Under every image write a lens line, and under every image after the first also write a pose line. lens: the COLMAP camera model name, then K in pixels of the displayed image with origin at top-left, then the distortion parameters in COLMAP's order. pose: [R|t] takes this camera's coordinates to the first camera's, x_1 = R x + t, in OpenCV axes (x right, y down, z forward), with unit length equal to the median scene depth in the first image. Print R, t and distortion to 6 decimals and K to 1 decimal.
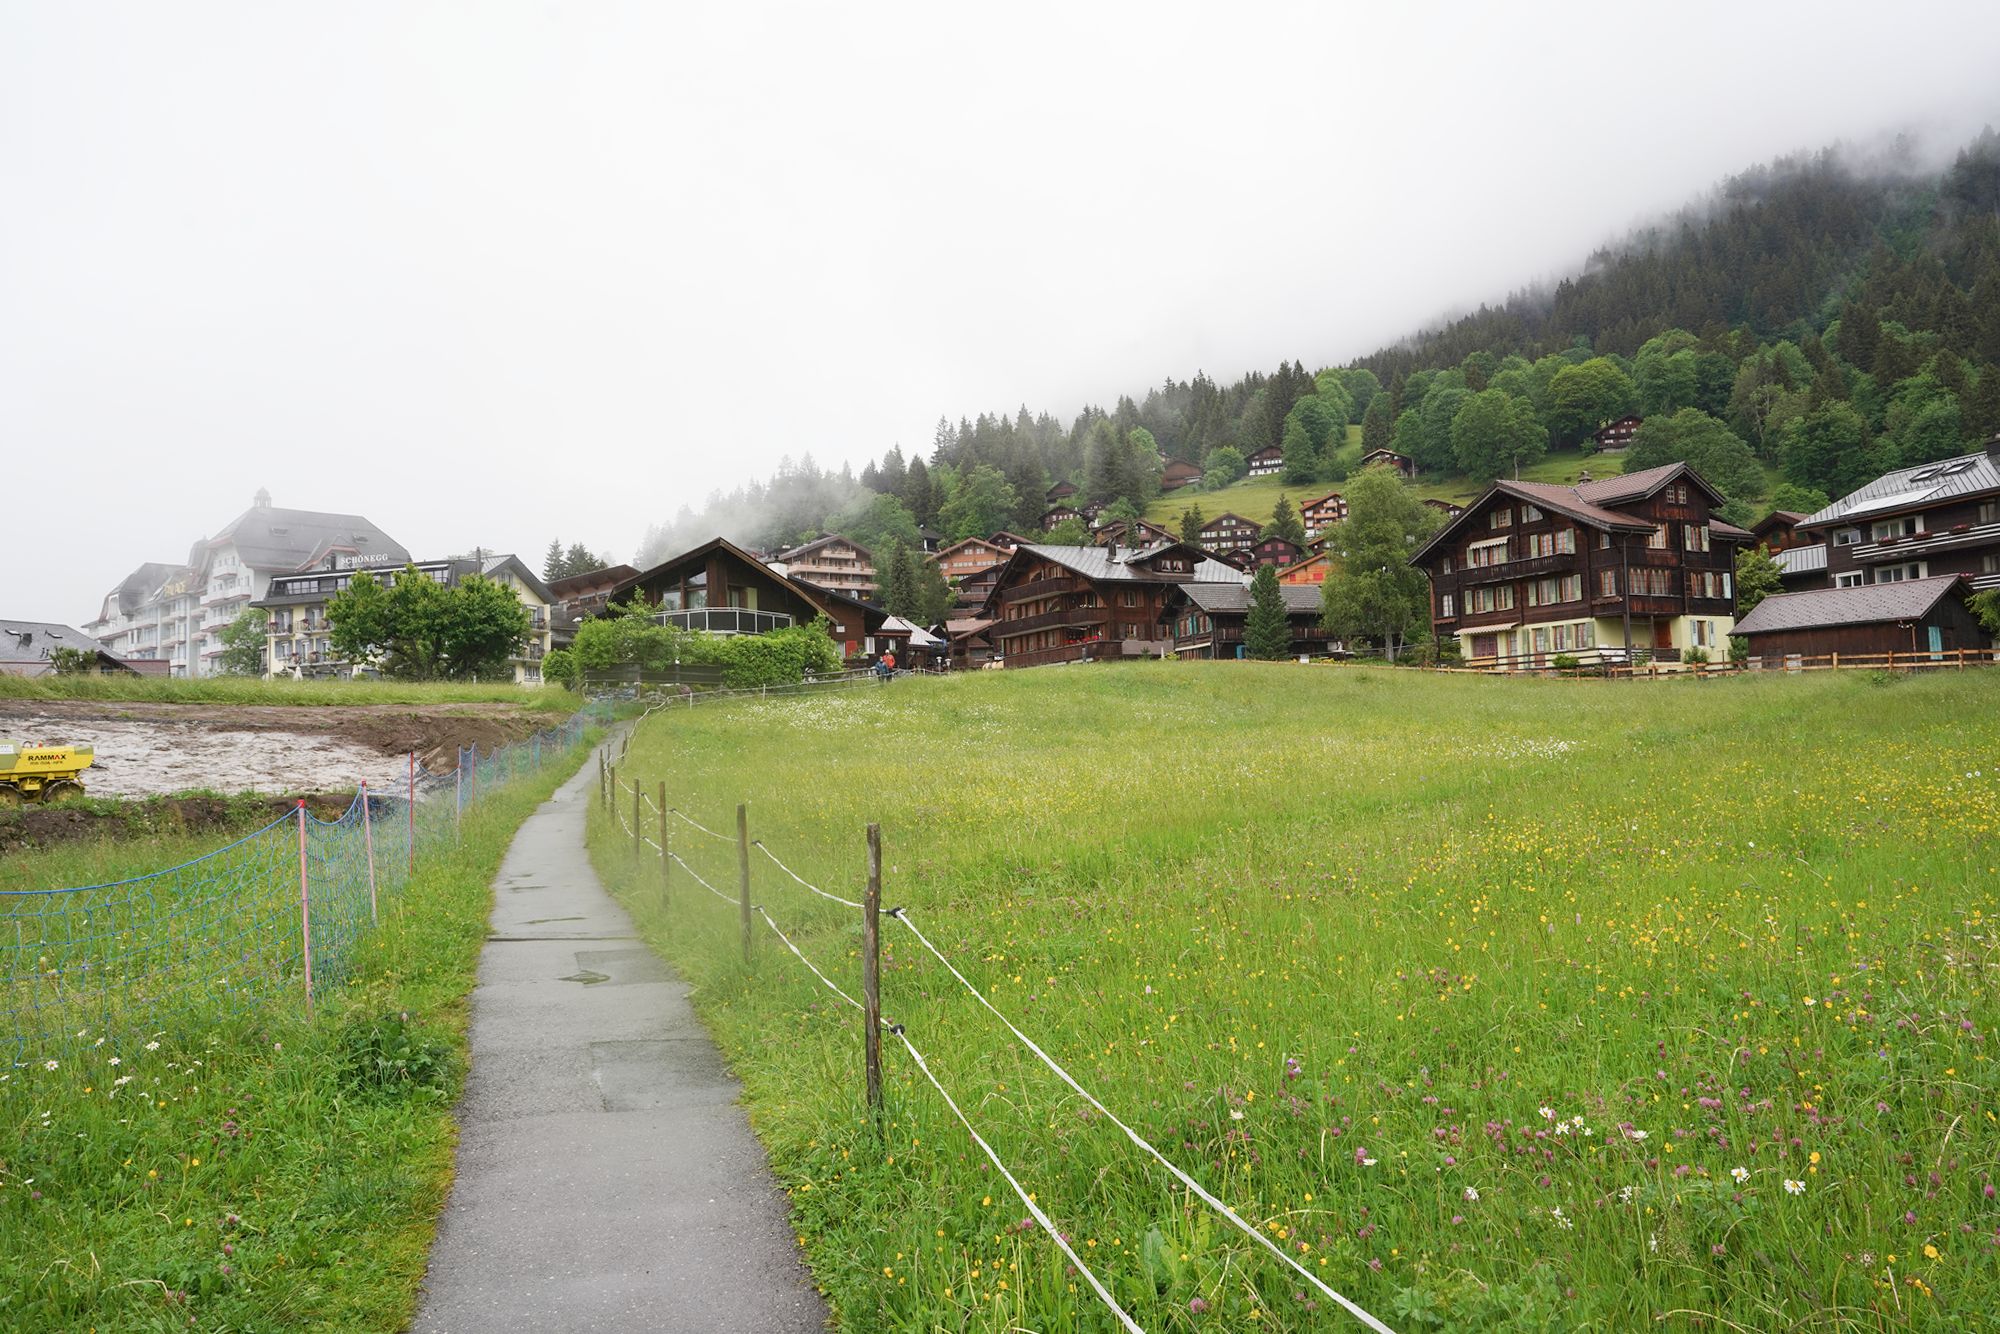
lens RADIAL K [[1310.8, 0, 998.7], [0, 1310.8, 669.2], [0, 0, 1]] dist [-0.027068, 0.025749]
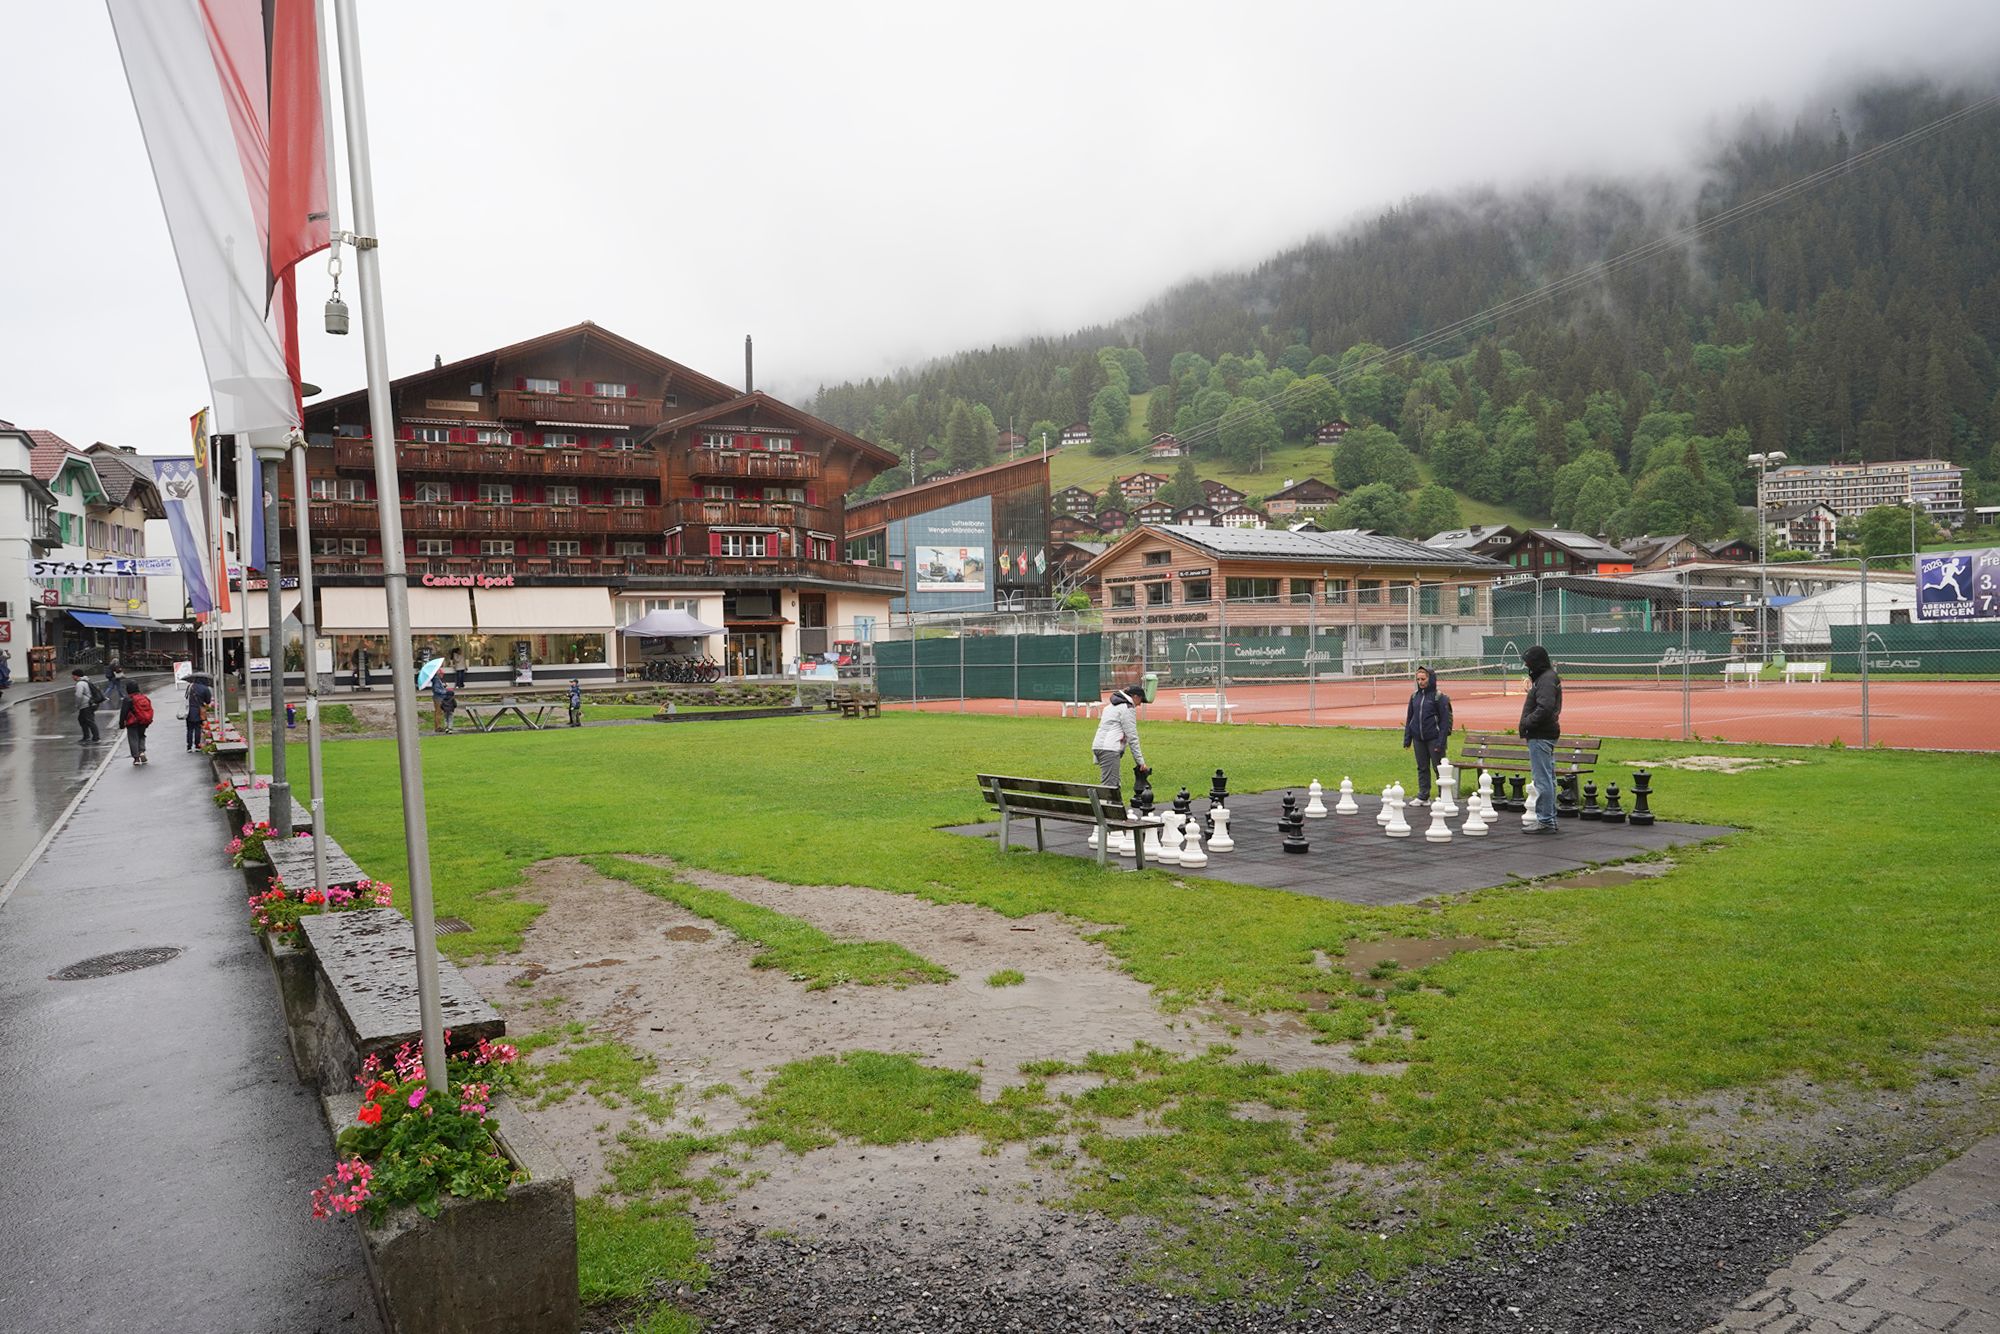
lens RADIAL K [[1310.8, 0, 998.7], [0, 1310.8, 669.2], [0, 0, 1]] dist [-0.027068, 0.025749]
pose [[0.978080, 0.003122, 0.208207, -0.185088], [-0.016583, 0.997880, 0.062940, -0.008118], [-0.207569, -0.065013, 0.976058, -0.356835]]
